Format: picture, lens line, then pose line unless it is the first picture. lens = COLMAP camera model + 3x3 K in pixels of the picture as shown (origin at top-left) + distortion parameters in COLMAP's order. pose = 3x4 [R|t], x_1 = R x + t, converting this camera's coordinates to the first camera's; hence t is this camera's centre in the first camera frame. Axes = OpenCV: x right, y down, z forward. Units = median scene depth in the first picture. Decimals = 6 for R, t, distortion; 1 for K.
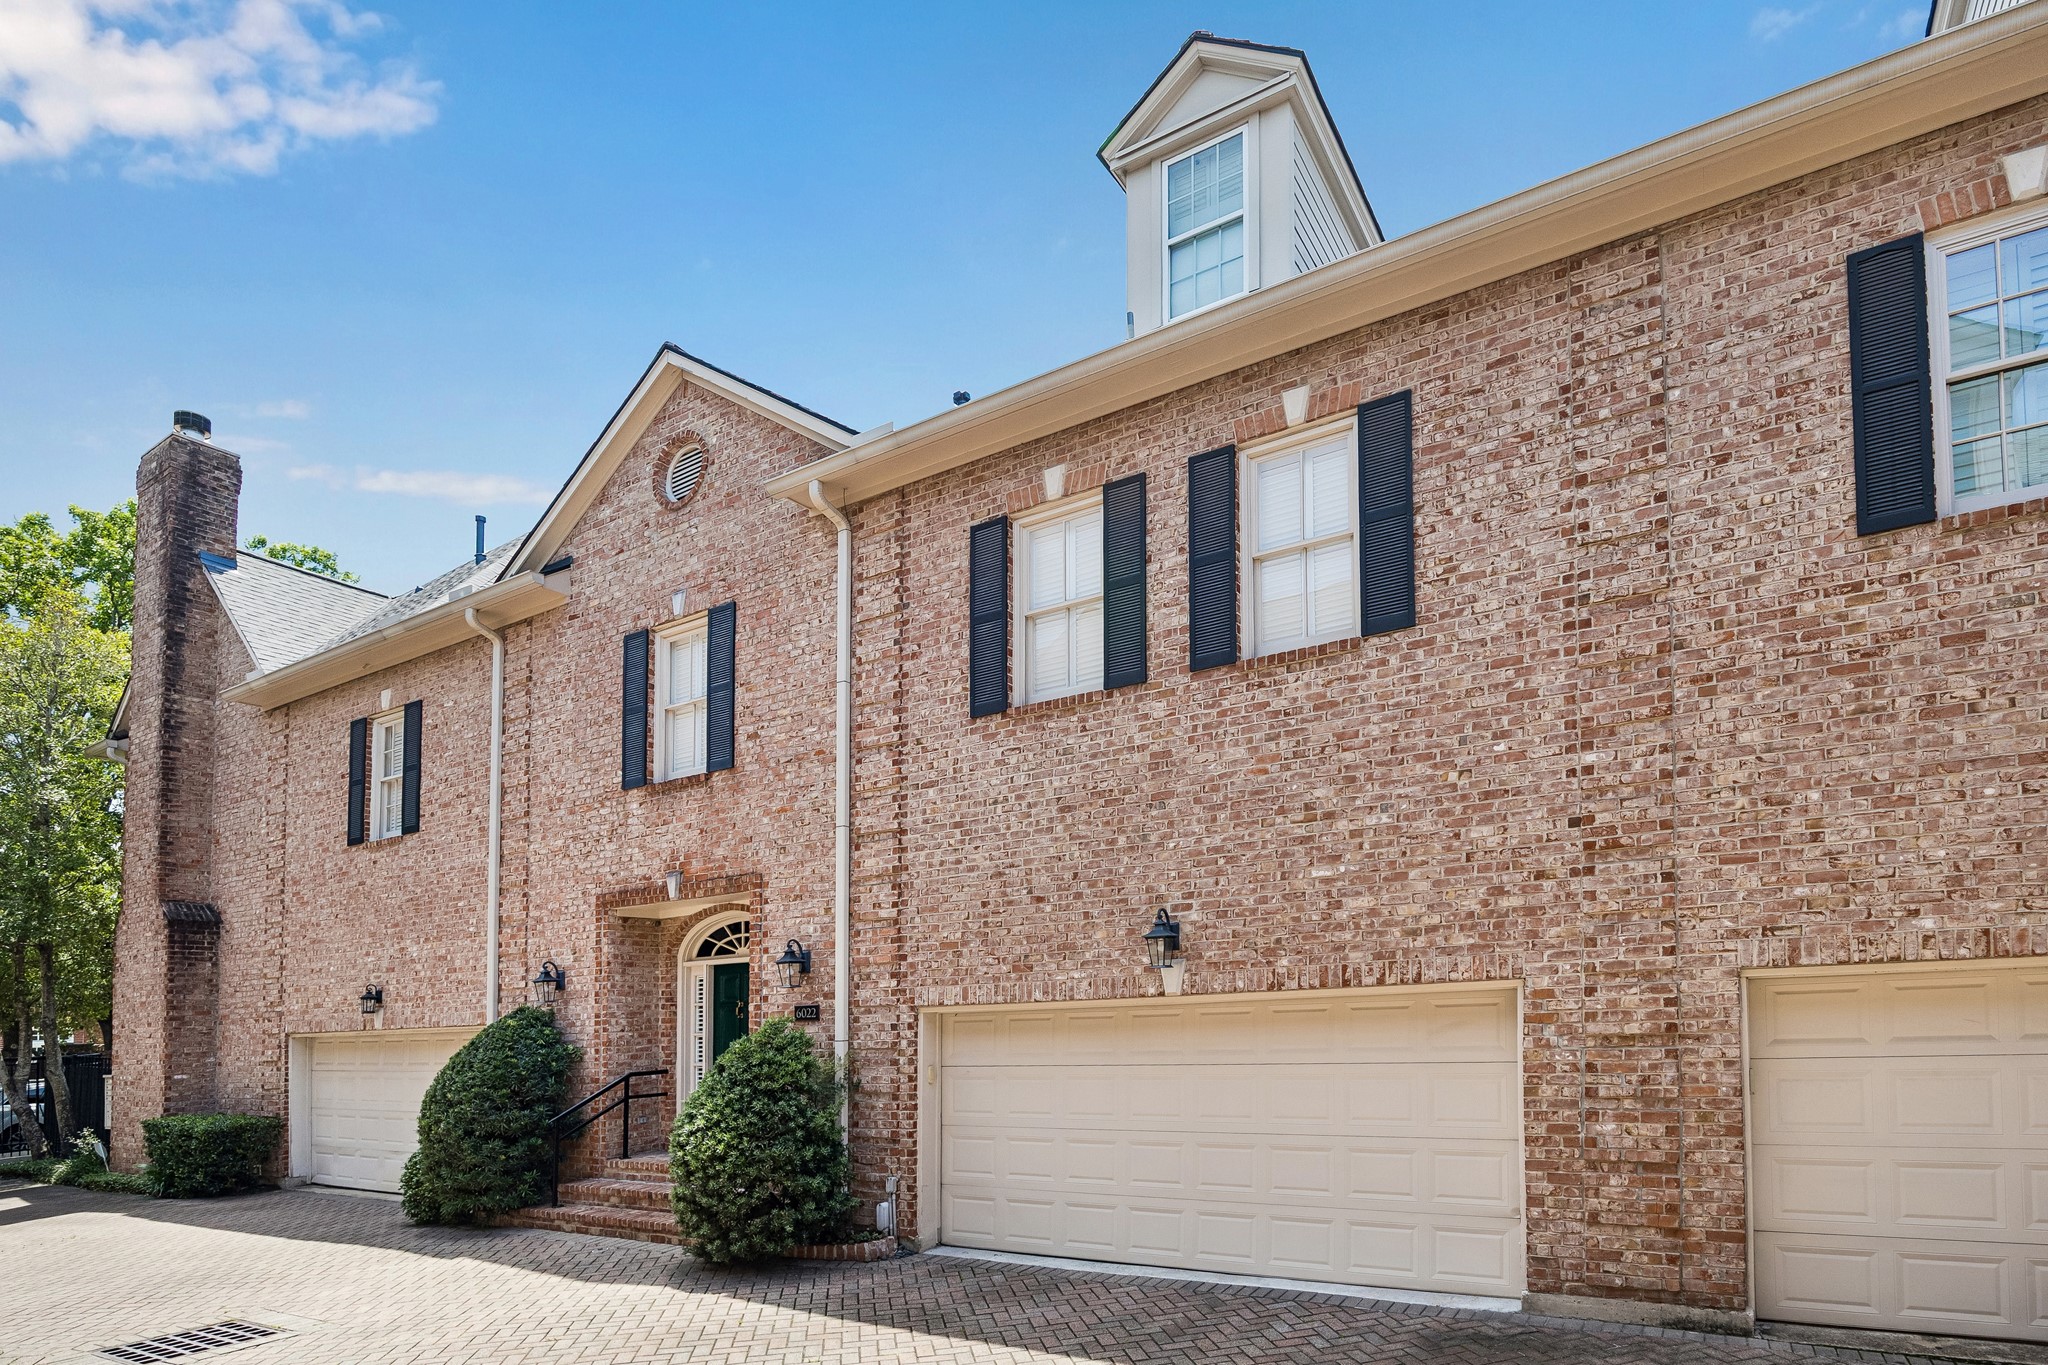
lens RADIAL K [[980.8, 0, 974.1], [0, 980.8, 722.7], [0, 0, 1]] dist [0.000901, -0.000526]
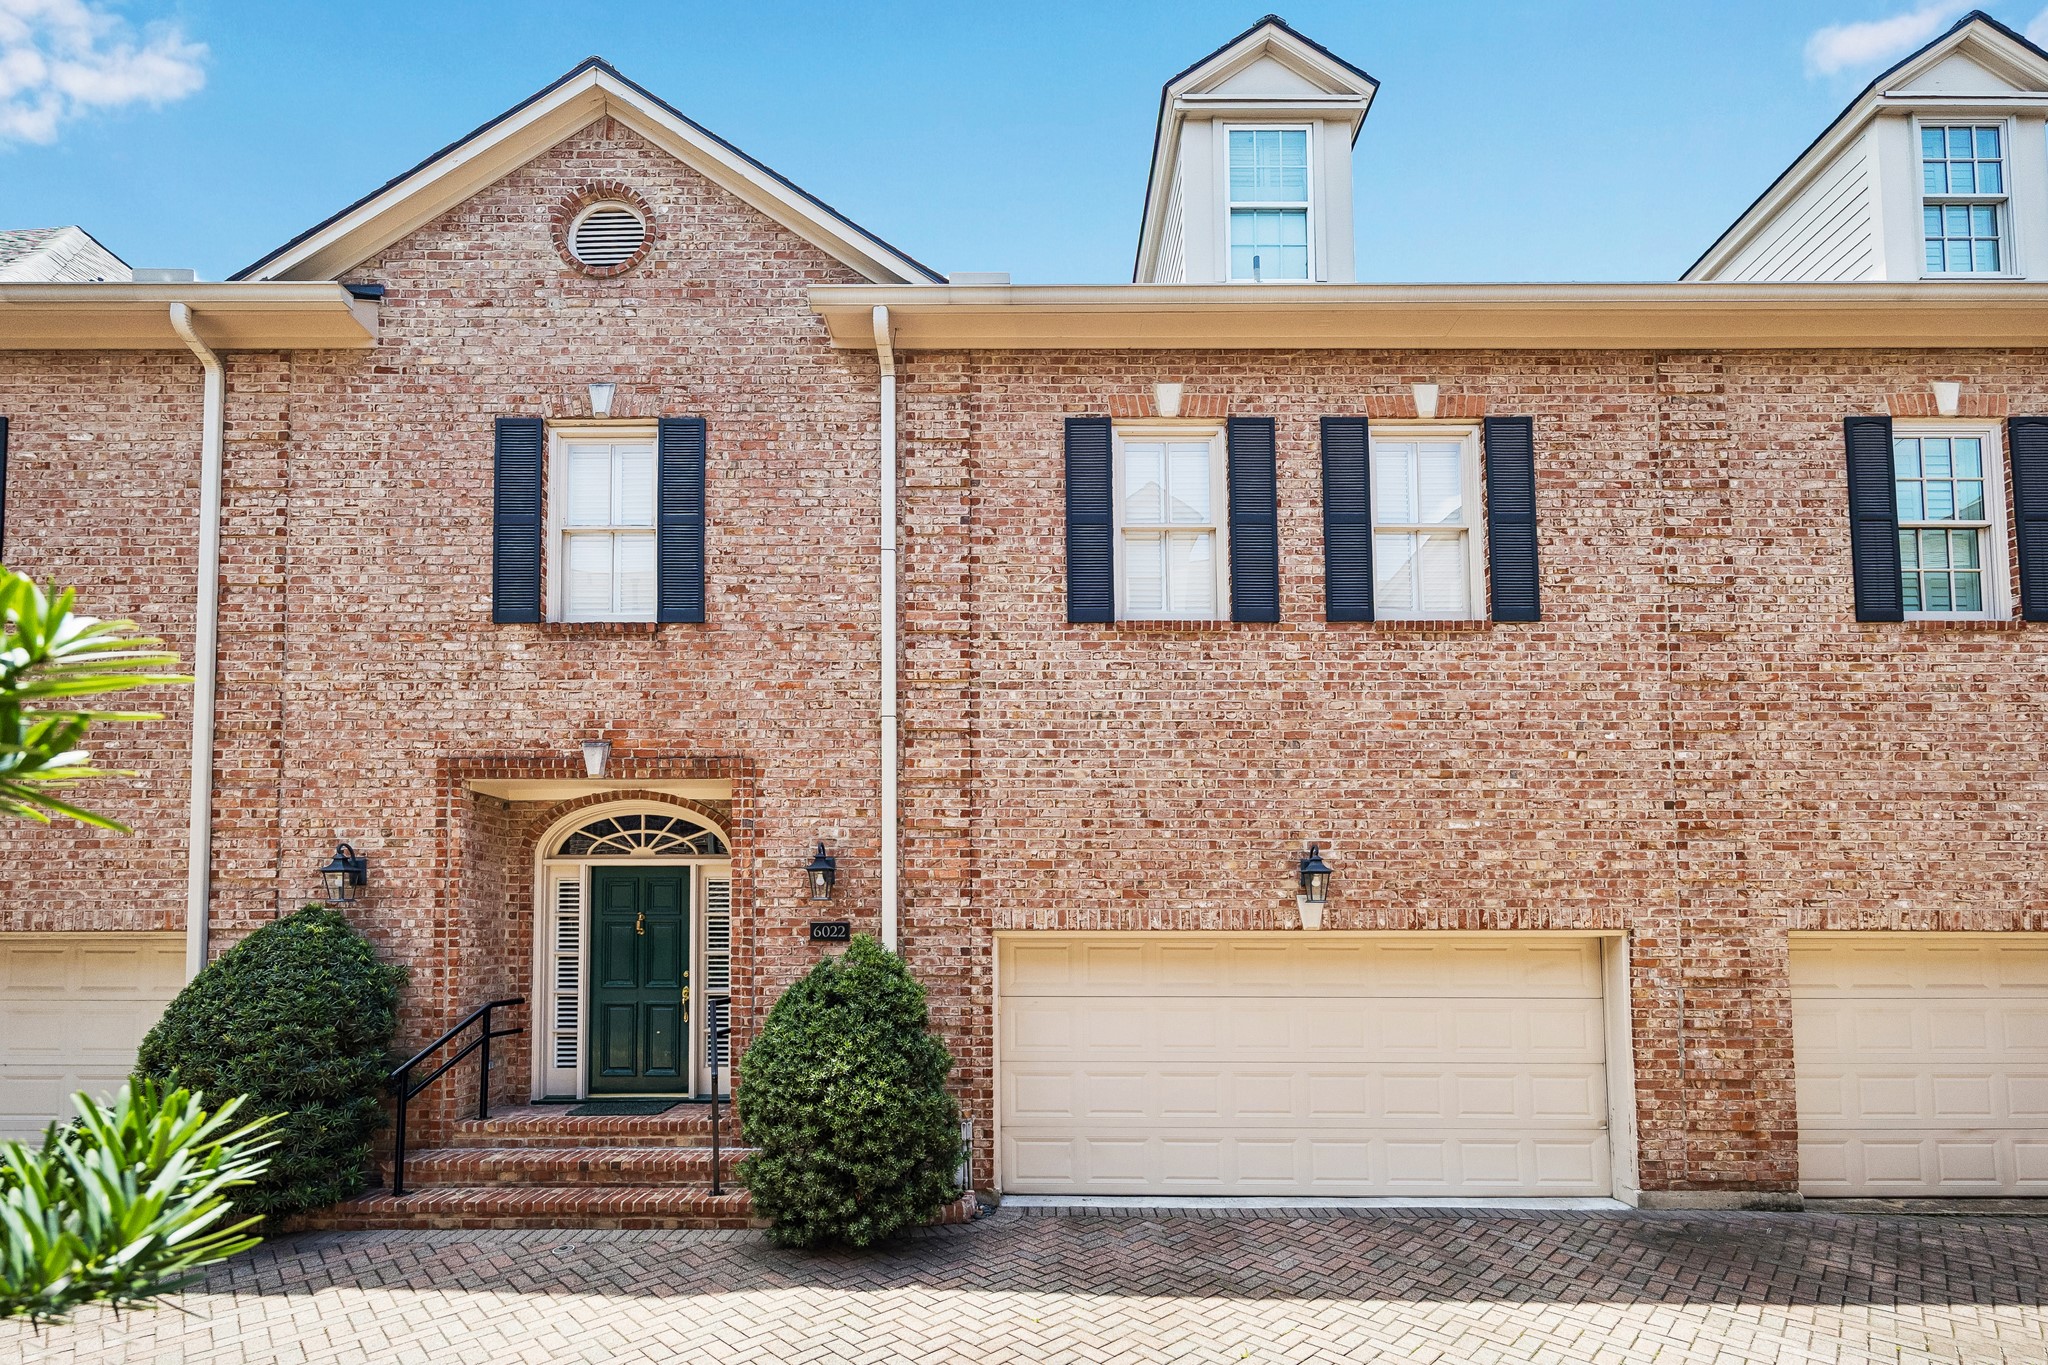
lens RADIAL K [[931.9, 0, 1023.8], [0, 931.9, 701.1], [0, 0, 1]] dist [0.012230, 0.000437]
pose [[0.862732, 0.158792, 0.480082, -0.544791], [-0.173953, 0.984667, -0.013087, 0.105836], [-0.474799, -0.072221, 0.877126, 0.299841]]
